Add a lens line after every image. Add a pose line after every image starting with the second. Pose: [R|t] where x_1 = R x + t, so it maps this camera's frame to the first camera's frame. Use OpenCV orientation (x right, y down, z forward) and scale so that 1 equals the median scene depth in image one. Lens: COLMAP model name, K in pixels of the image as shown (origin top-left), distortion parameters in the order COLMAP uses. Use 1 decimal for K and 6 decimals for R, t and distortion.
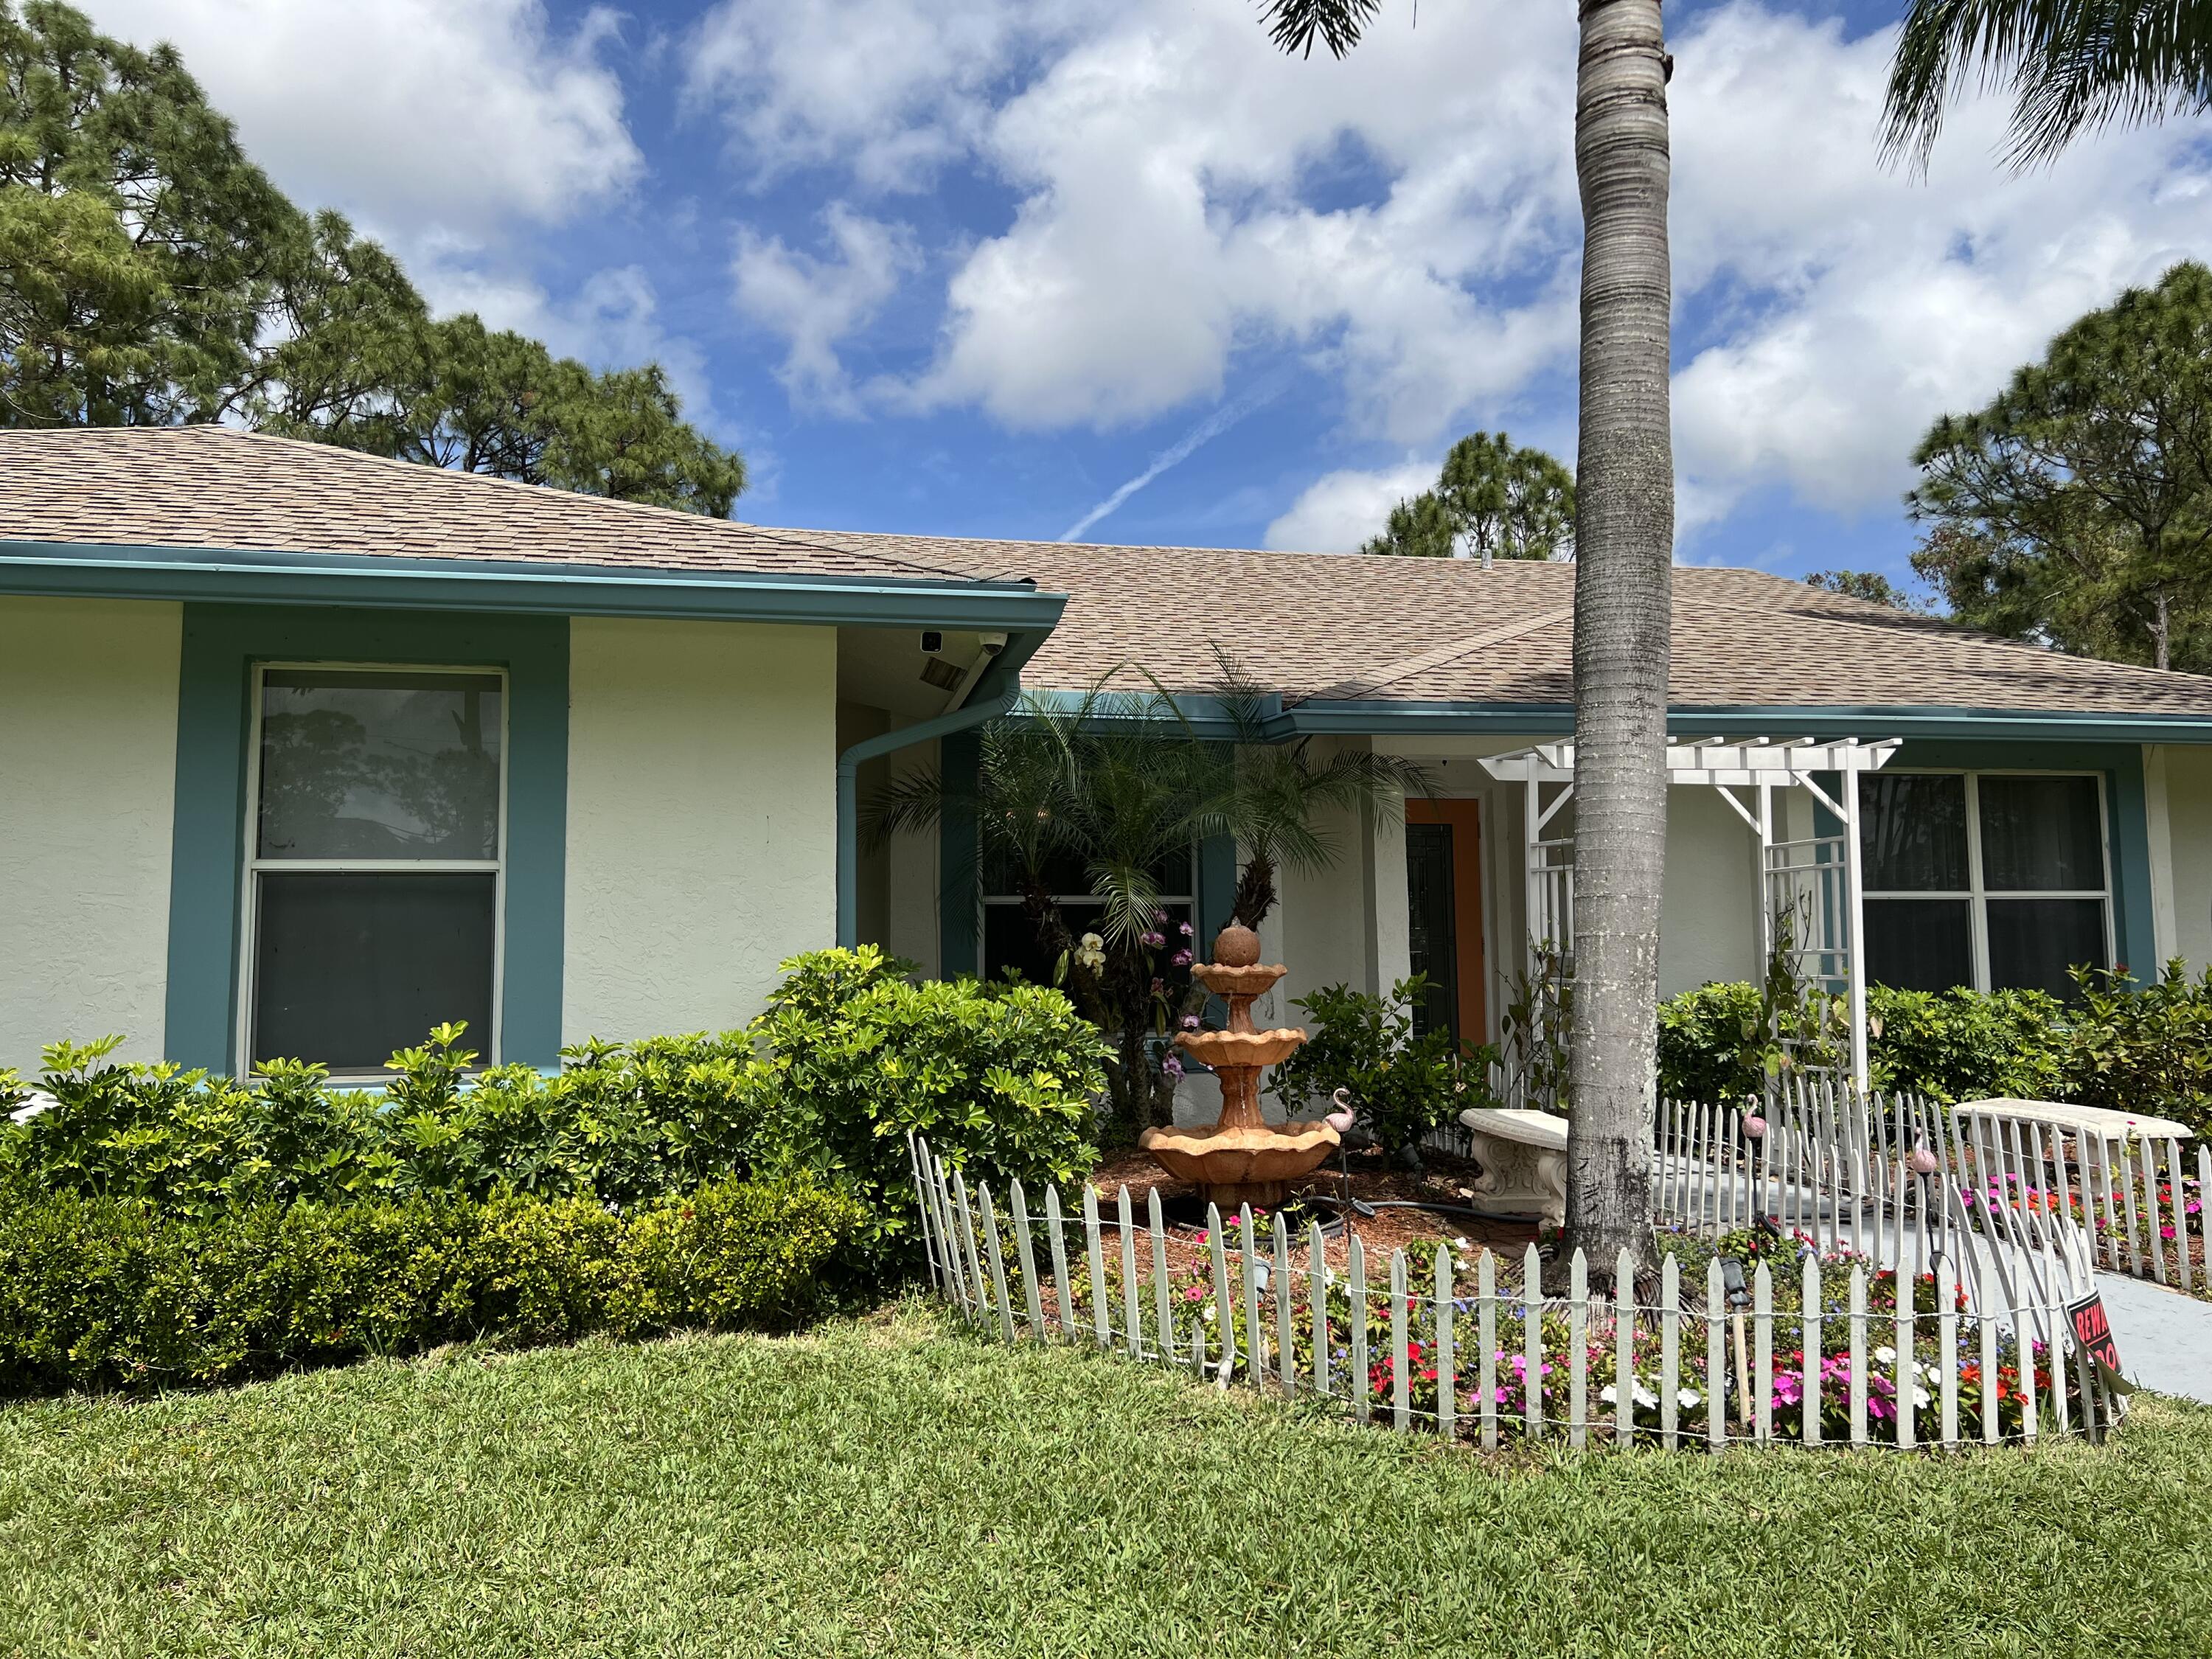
lens RADIAL K [[1702.8, 0, 1106.0], [0, 1702.8, 829.5], [0, 0, 1]] dist [0.009778, 0.001625]
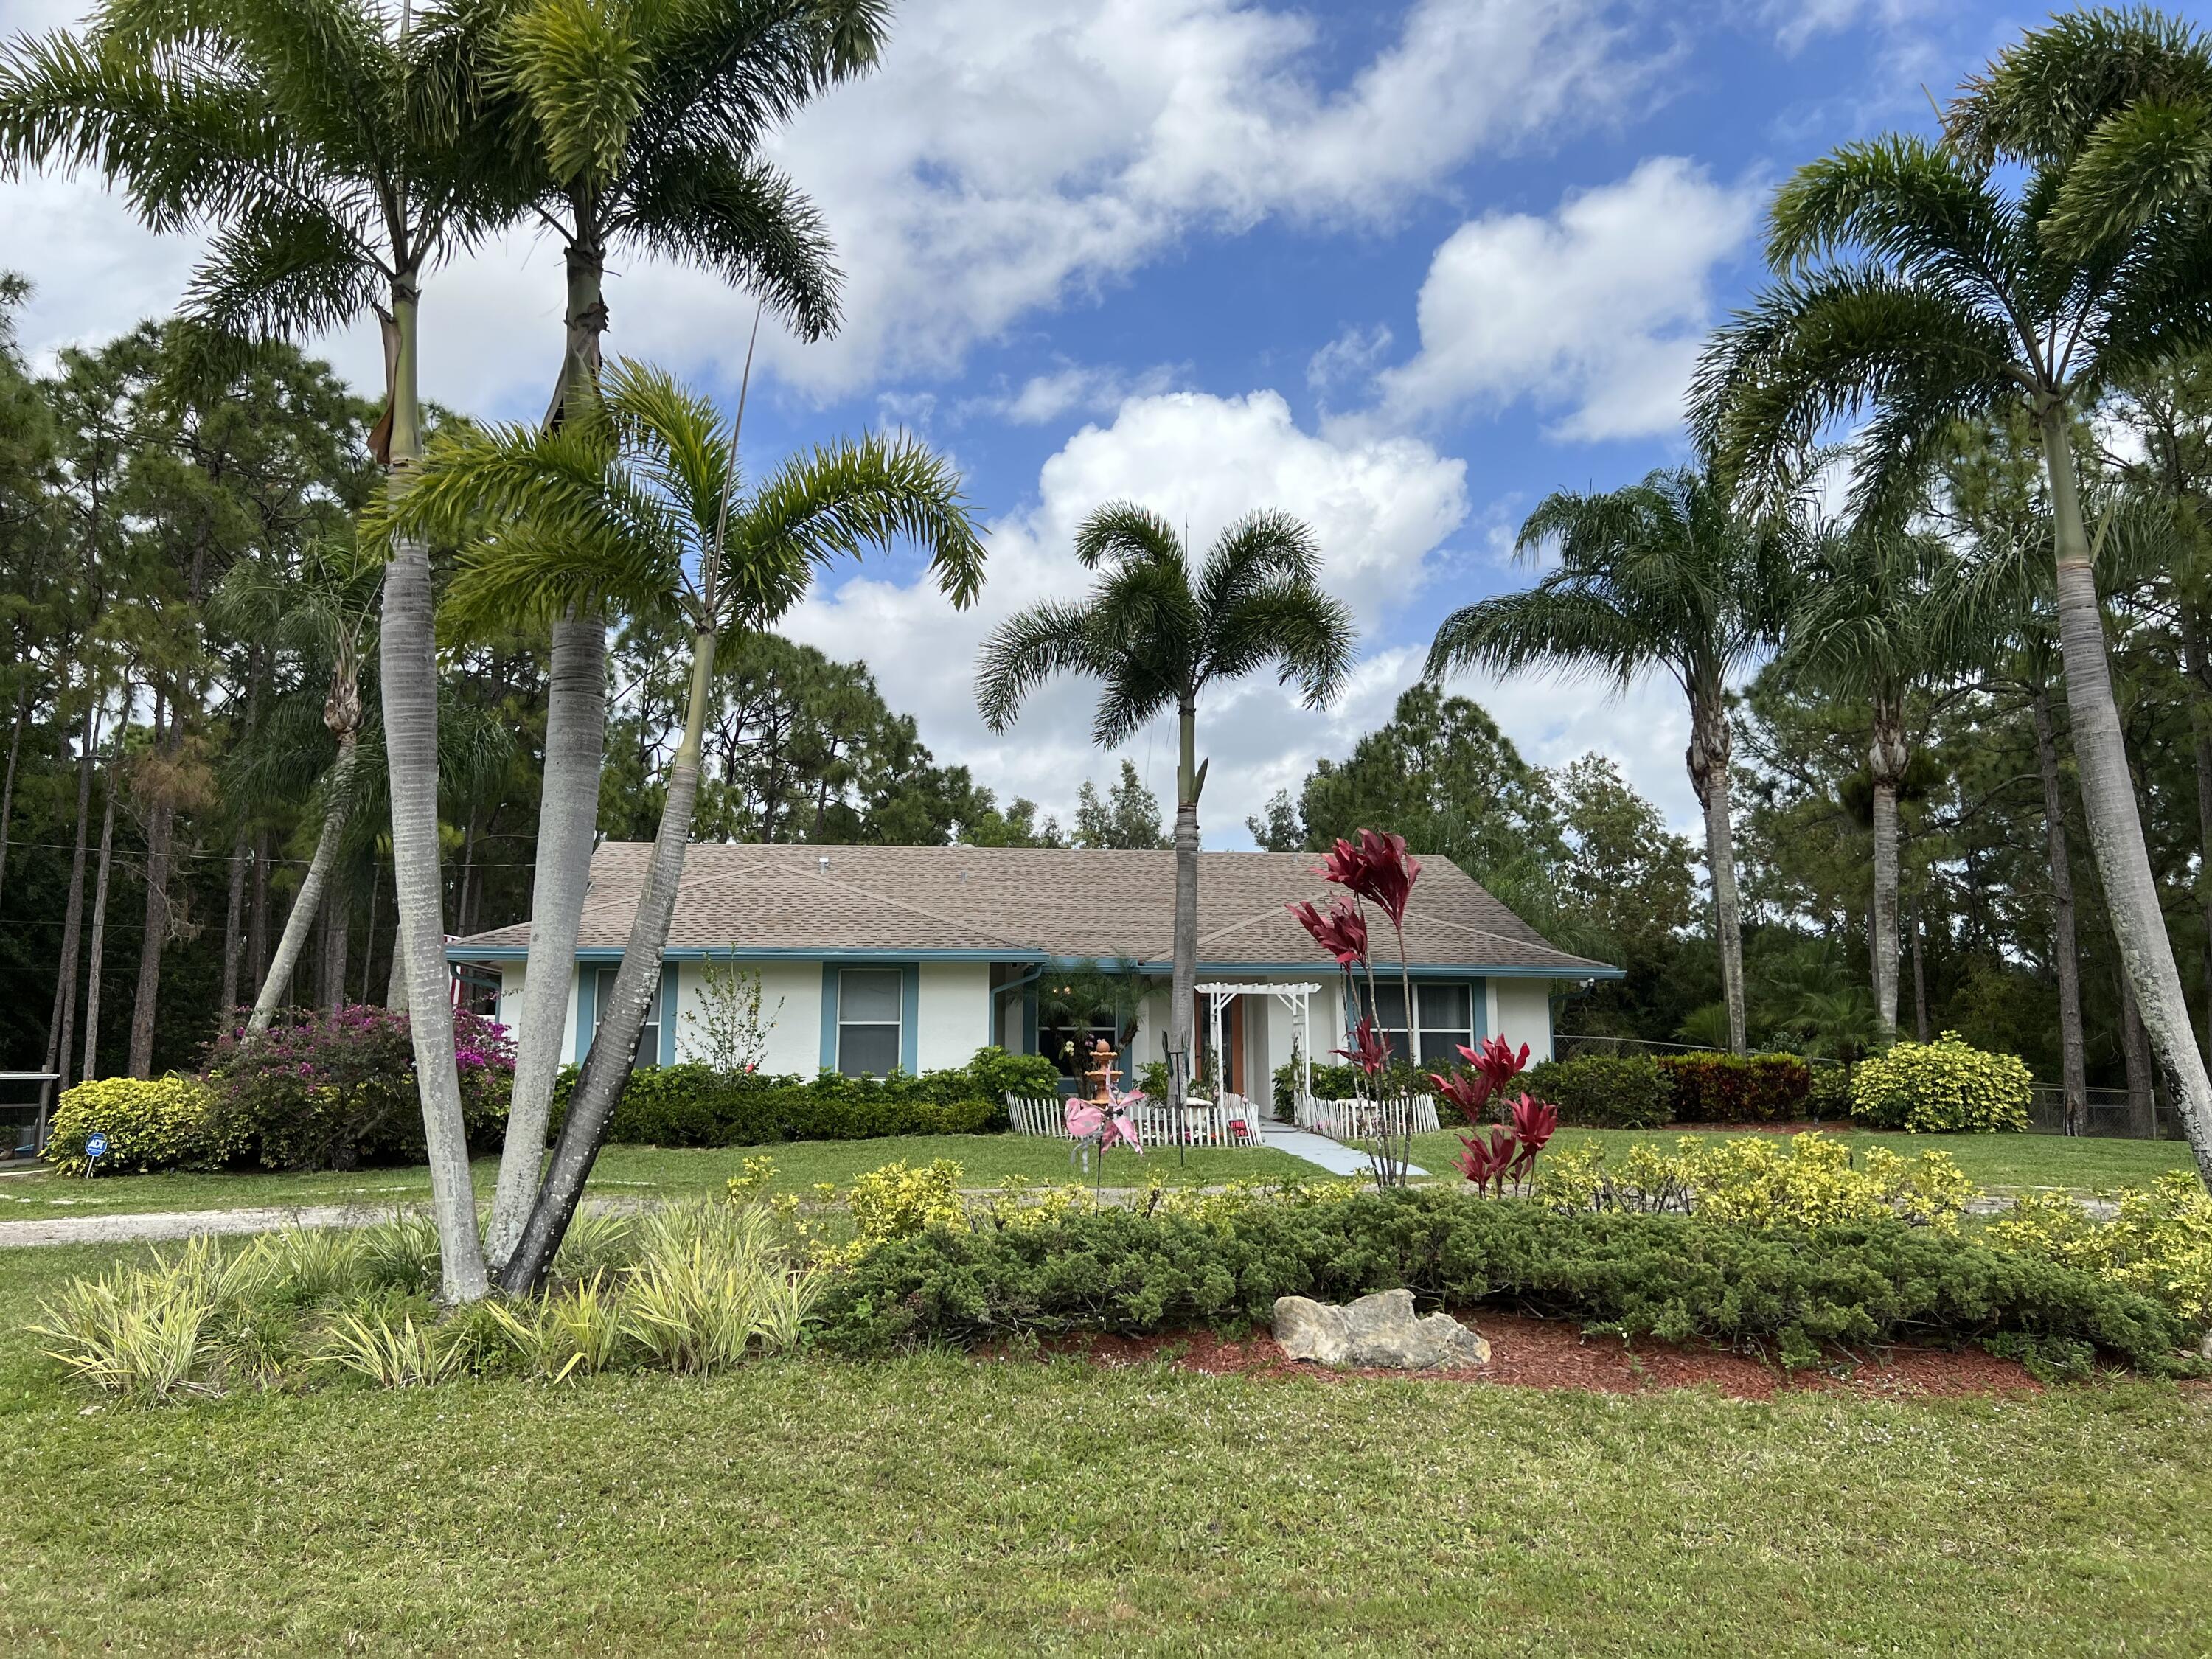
lens RADIAL K [[1702.8, 0, 1106.0], [0, 1702.8, 829.5], [0, 0, 1]] dist [0.009778, 0.001625]
pose [[0.997188, 0.001883, -0.074916, 0.401632], [-0.005808, 0.998620, -0.052205, -0.228214], [0.074714, 0.052493, 0.995822, -2.909298]]
